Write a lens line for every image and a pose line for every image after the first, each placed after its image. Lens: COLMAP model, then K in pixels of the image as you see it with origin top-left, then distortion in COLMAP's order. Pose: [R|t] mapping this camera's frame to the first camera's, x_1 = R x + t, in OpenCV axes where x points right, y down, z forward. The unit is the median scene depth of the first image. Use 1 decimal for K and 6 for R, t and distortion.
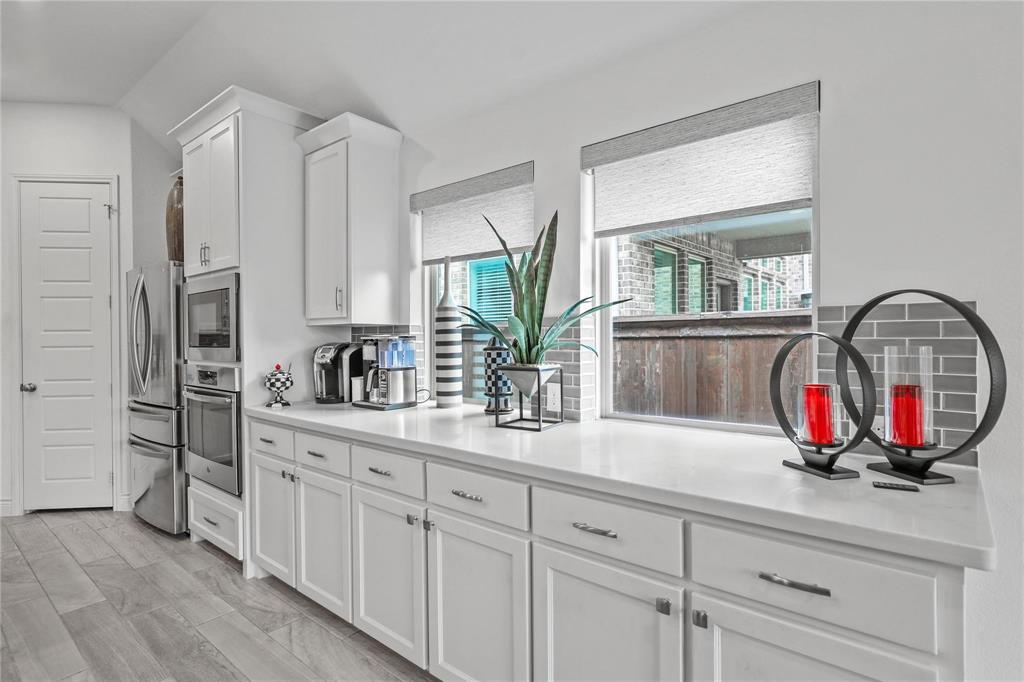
lens RADIAL K [[522.7, 0, 512.0], [0, 522.7, 341.0], [0, 0, 1]] dist [-0.000413, 0.000142]
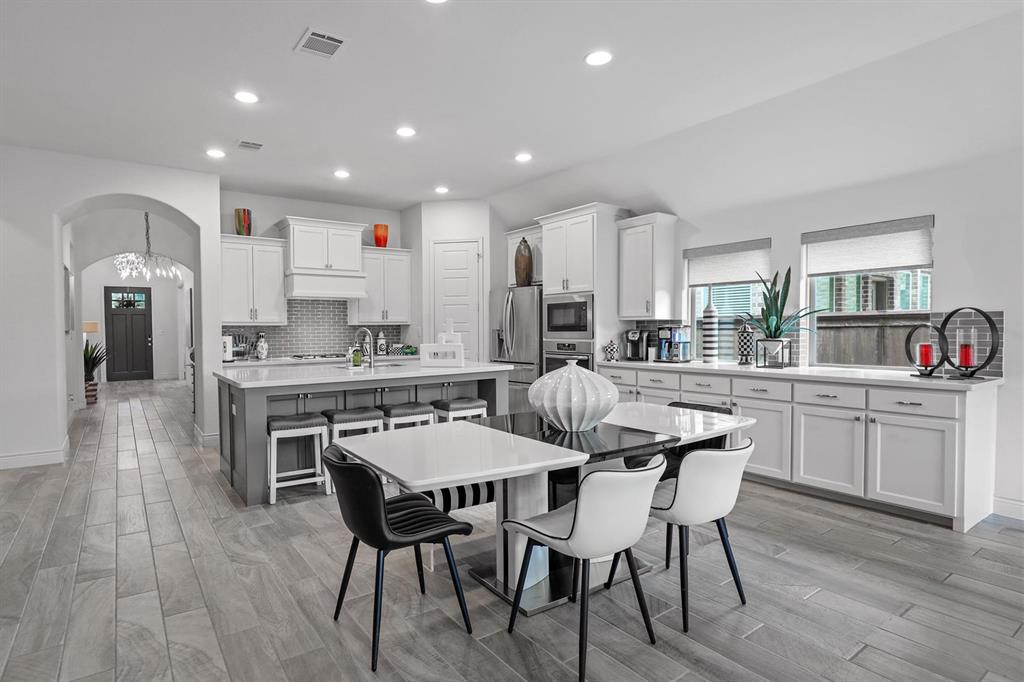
lens RADIAL K [[521.5, 0, 449.5], [0, 521.5, 340.4], [0, 0, 1]] dist [-0.015072, 0.000873]
pose [[0.953787, 0.008785, -0.300354, -0.456638], [-0.004027, 0.999856, 0.016458, 0.016878], [0.300455, -0.014488, 0.953686, -1.086909]]
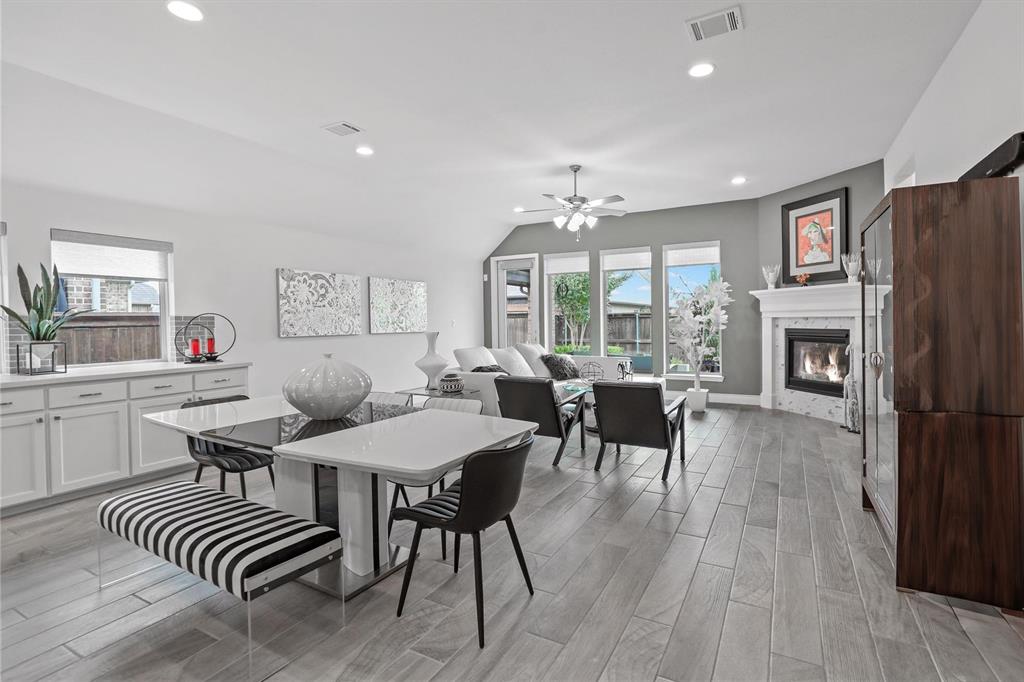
lens RADIAL K [[481.9, 0, 534.3], [0, 481.9, 325.9], [0, 0, 1]] dist [-0.010525, 0.000405]
pose [[-0.213142, 0.001829, 0.977019, -1.573524], [0.023424, 0.999720, 0.003239, 0.019529], [-0.976740, 0.023576, -0.213126, -0.285904]]
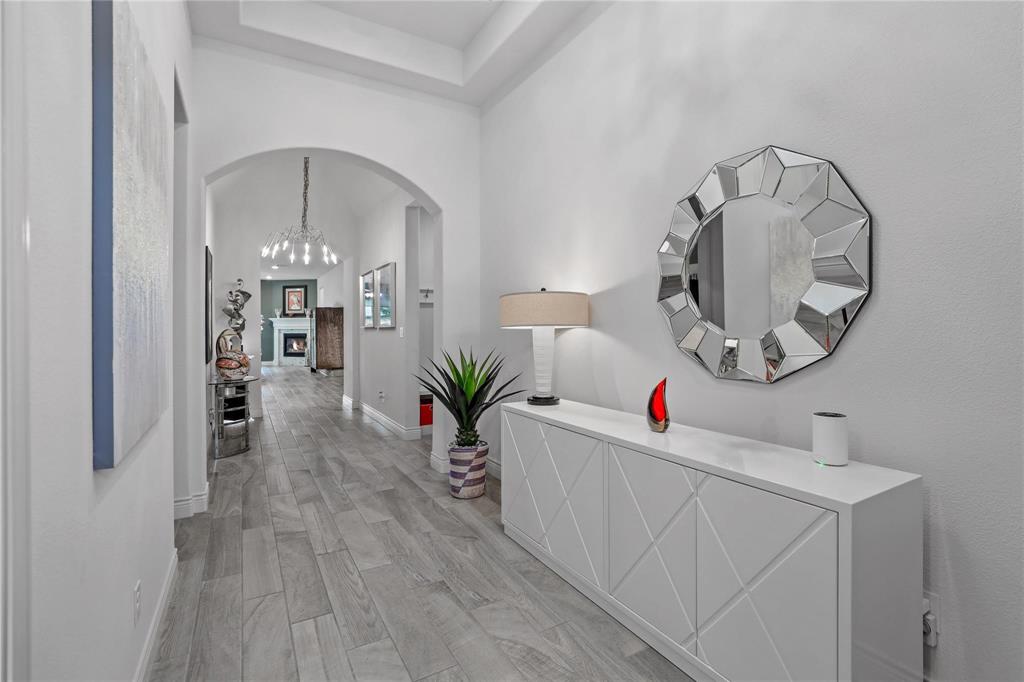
lens RADIAL K [[463.7, 0, 517.1], [0, 463.7, 341.0], [0, 0, 1]] dist [-0.025828, 0.007984]
pose [[-0.946153, 0.007811, 0.323624, -4.314052], [0.012150, 0.999861, 0.011392, 0.136742], [-0.323490, 0.014711, -0.946117, 2.678589]]
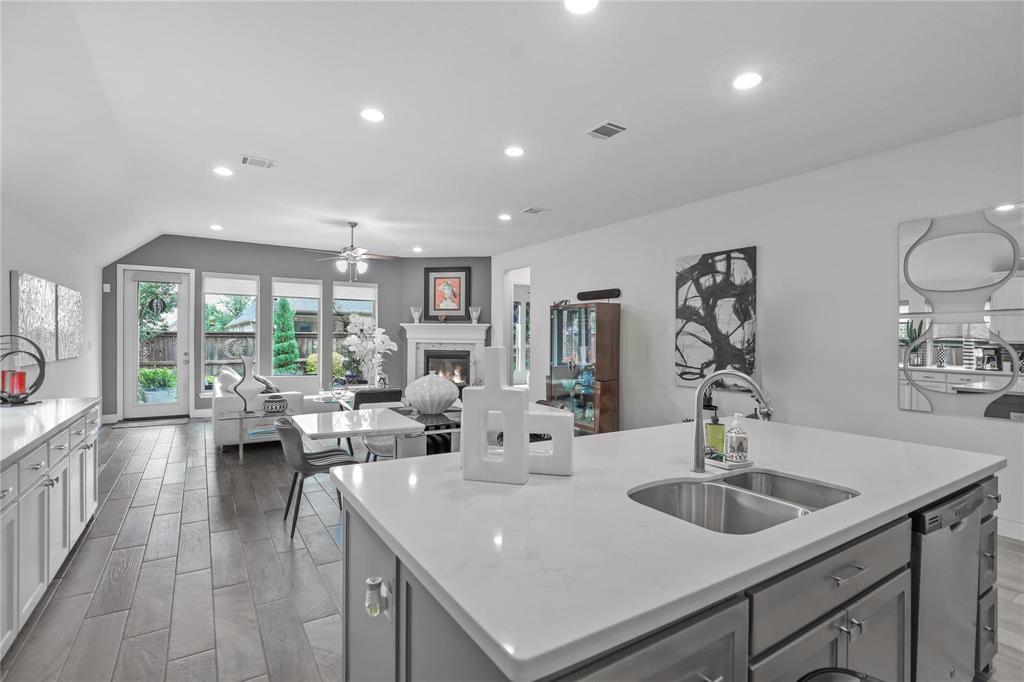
lens RADIAL K [[490.6, 0, 518.4], [0, 490.6, 339.0], [0, 0, 1]] dist [-0.014342, -0.000270]
pose [[-0.956544, 0.001084, 0.291586, -1.231948], [0.003866, 0.999952, 0.008966, -0.043414], [-0.291562, 0.009703, -0.956503, 1.297526]]
